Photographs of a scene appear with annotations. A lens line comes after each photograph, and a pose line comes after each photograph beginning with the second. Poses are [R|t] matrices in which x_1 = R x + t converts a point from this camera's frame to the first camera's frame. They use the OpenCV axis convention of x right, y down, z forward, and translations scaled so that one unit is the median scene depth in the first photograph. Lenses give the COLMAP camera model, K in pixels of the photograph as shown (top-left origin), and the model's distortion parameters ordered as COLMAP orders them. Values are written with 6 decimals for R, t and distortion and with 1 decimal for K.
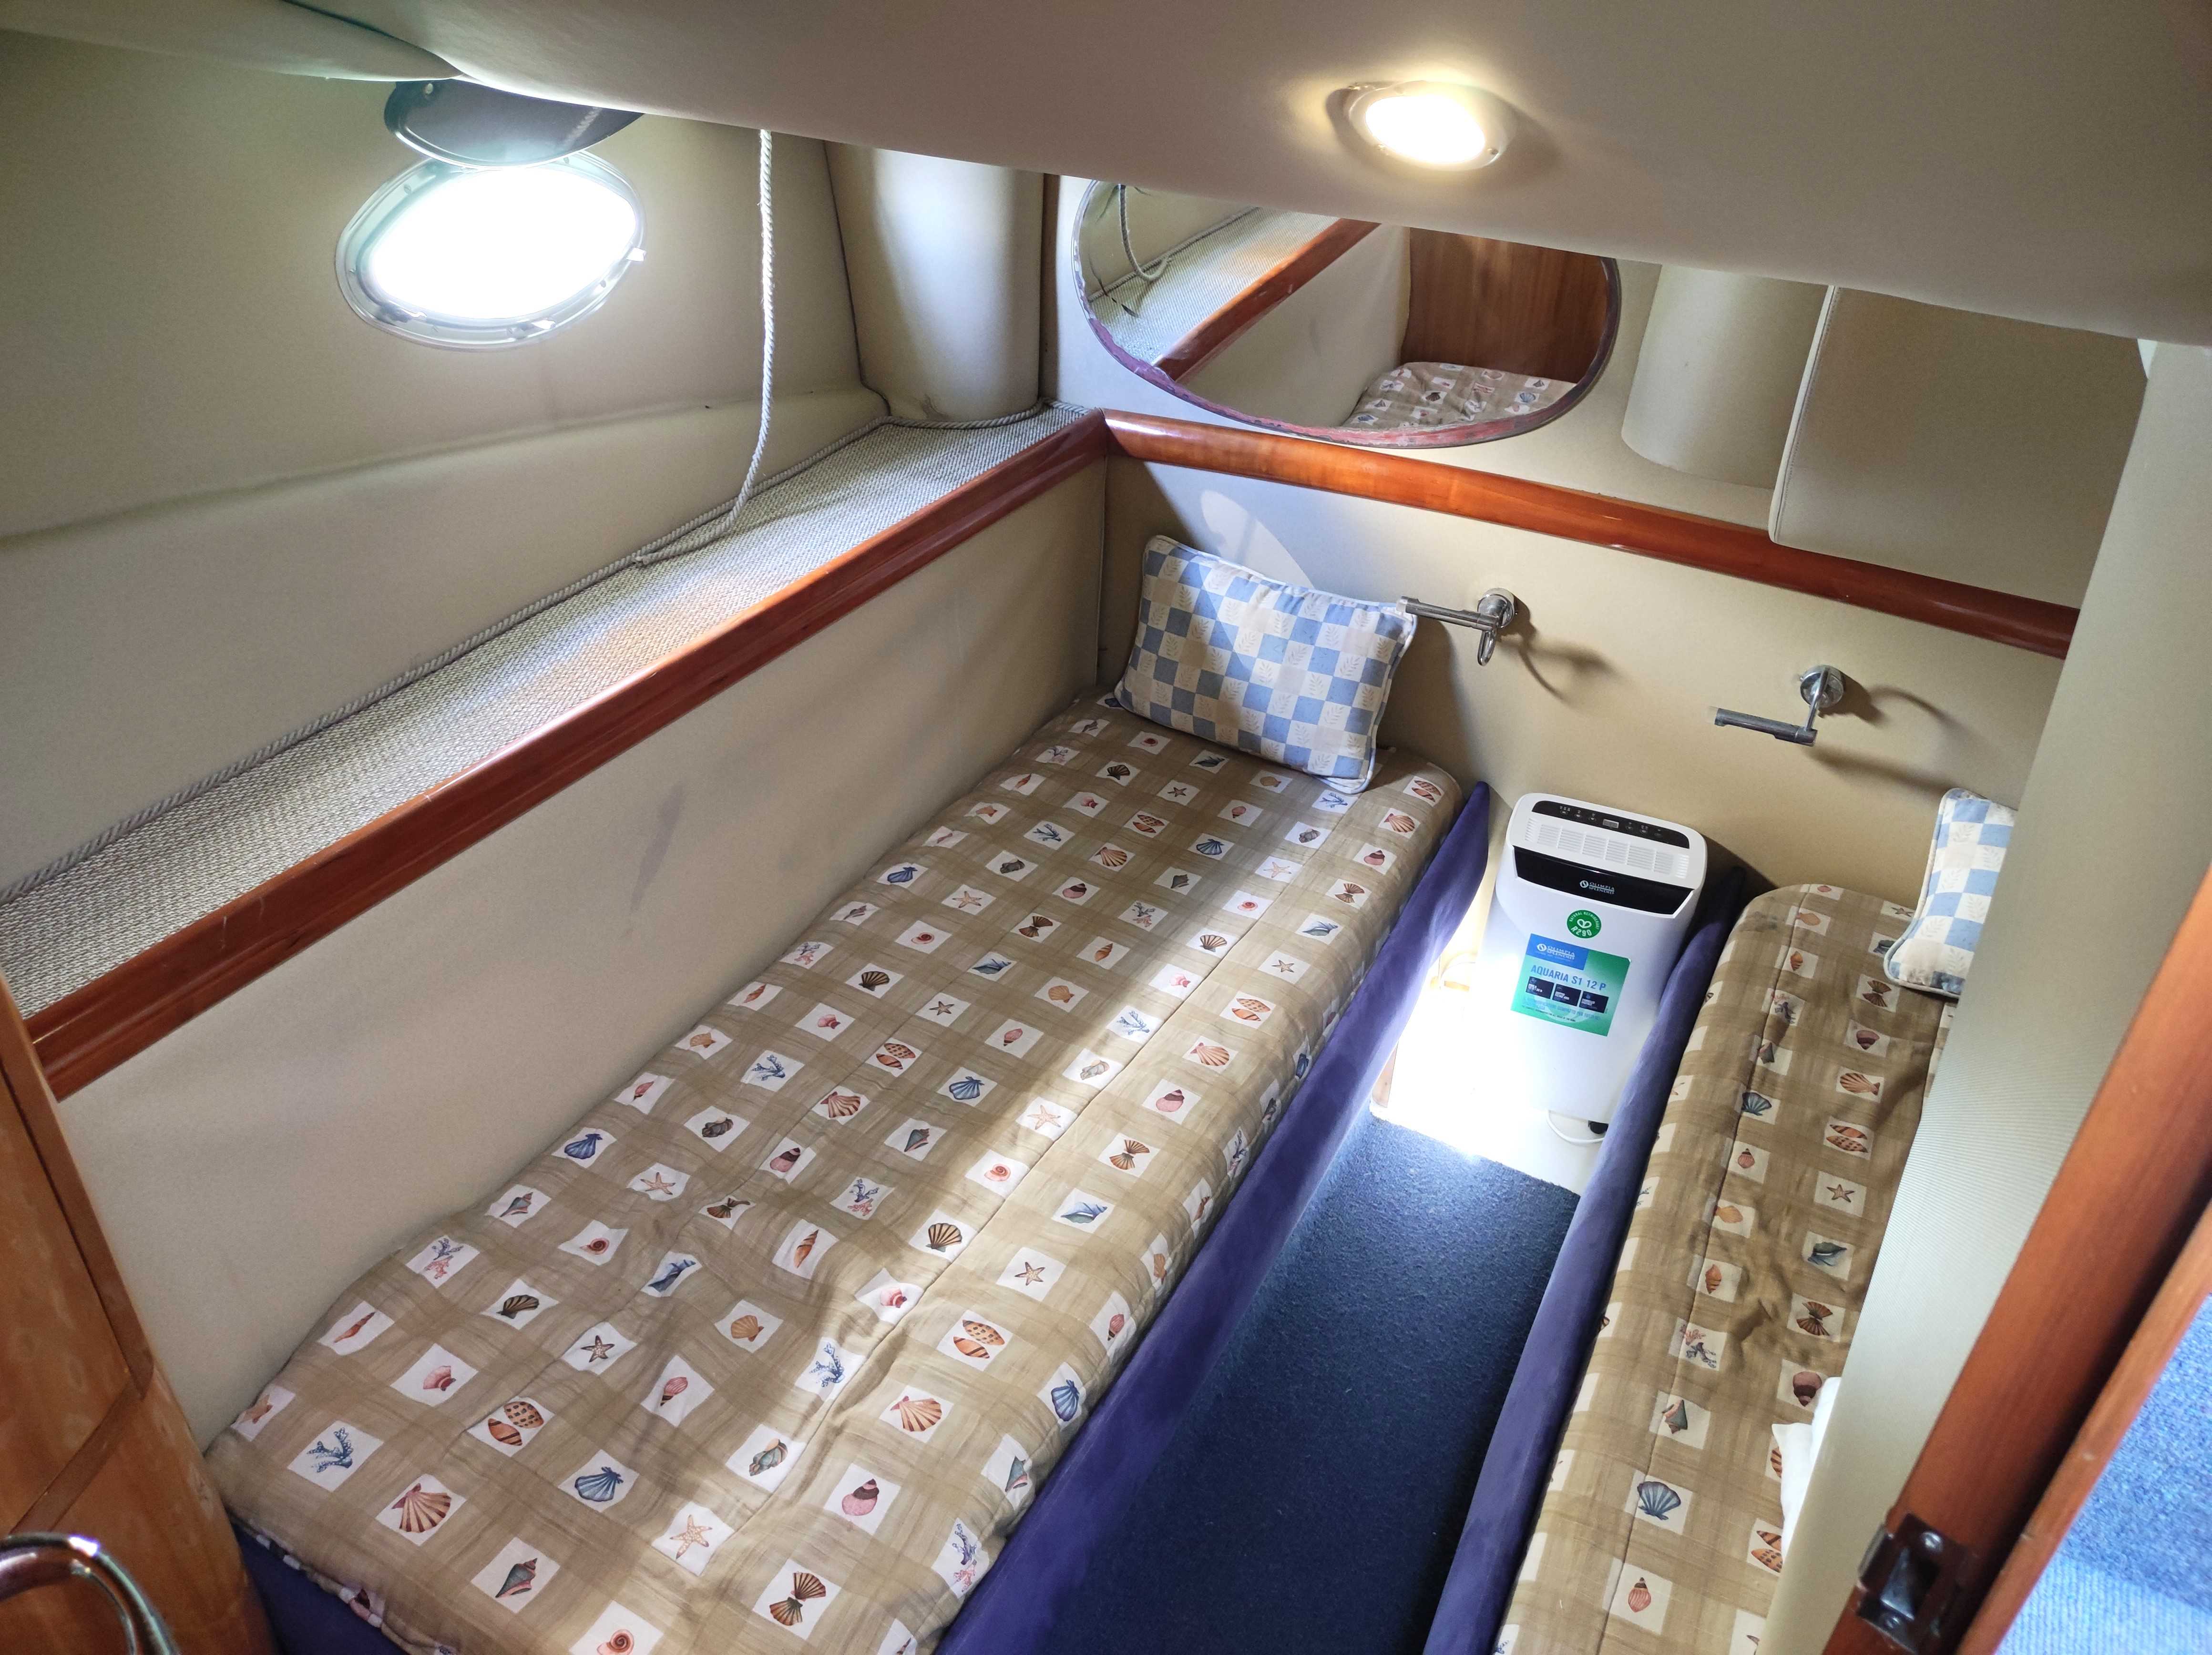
lens RADIAL K [[1652.5, 0, 1109.2], [0, 1652.5, 825.8], [0, 0, 1]] dist [0.023795, -0.016049]
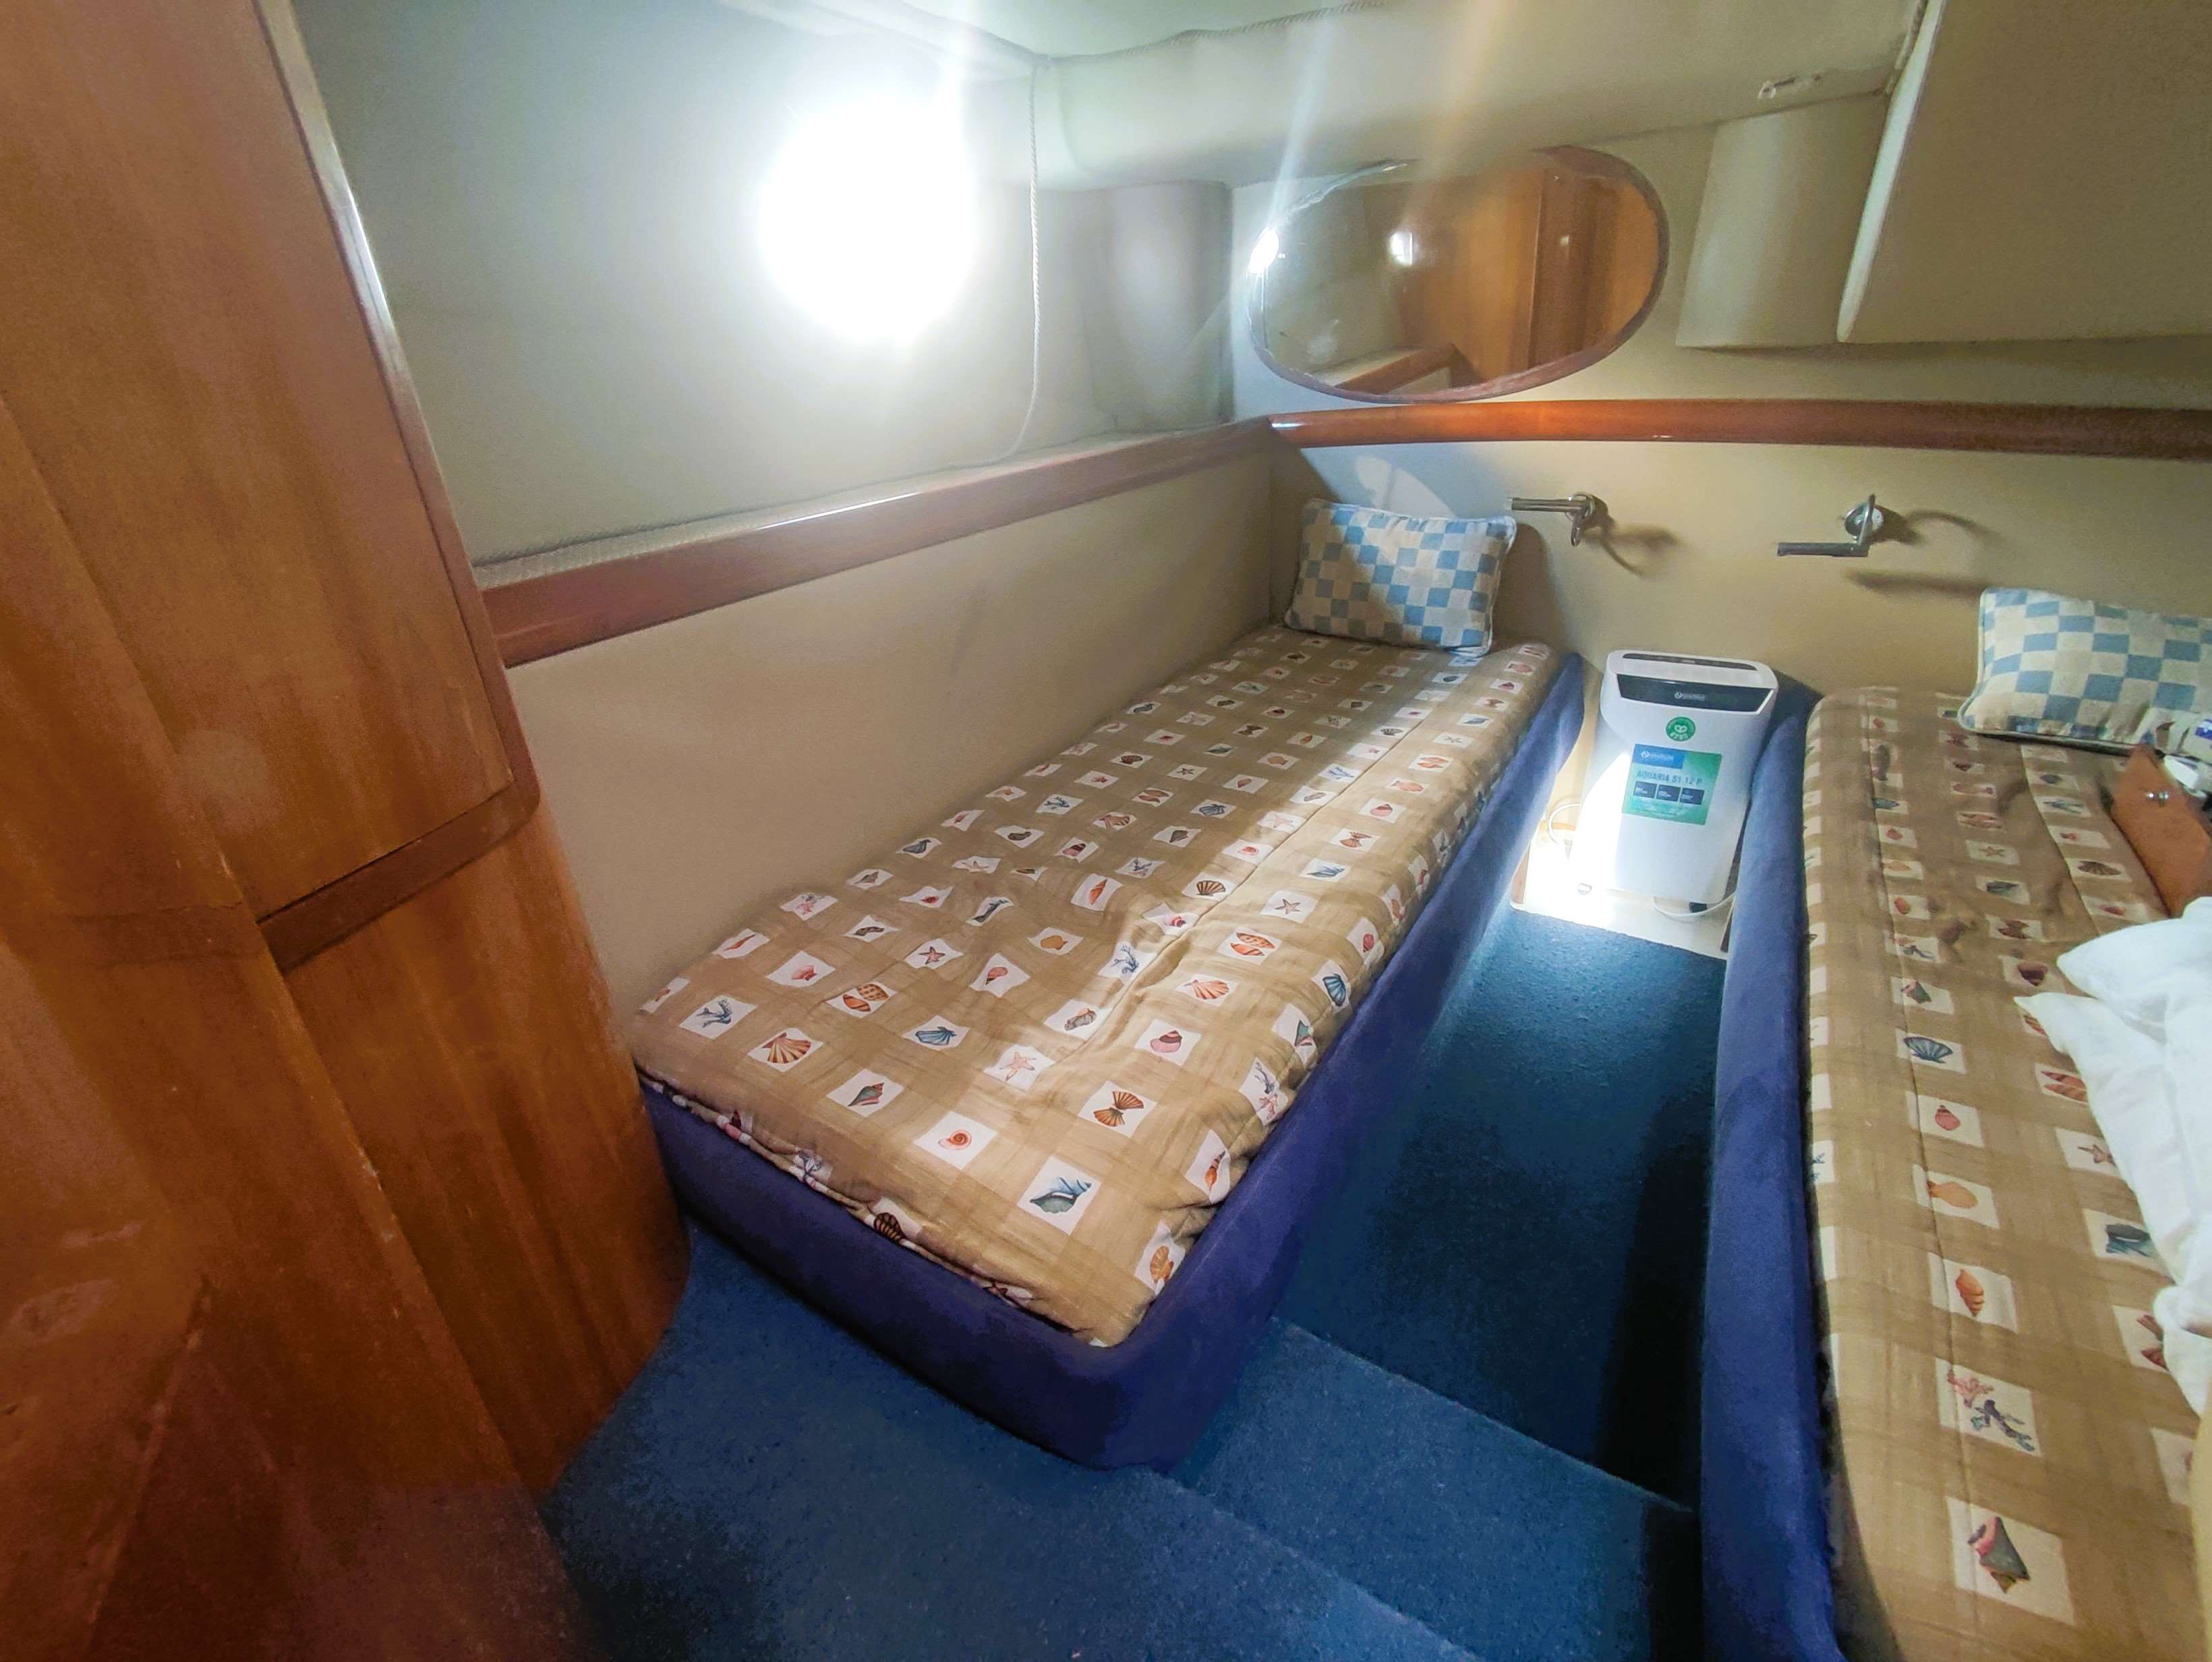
lens RADIAL K [[1001.4, 0, 1096.0], [0, 1001.4, 823.9], [0, 0, 1]] dist [-0.007454, 0.001538]
pose [[0.992400, -0.047135, -0.113670, -0.091052], [0.029273, 0.987641, -0.153974, 0.291018], [0.119523, 0.149476, 0.981515, 0.255302]]
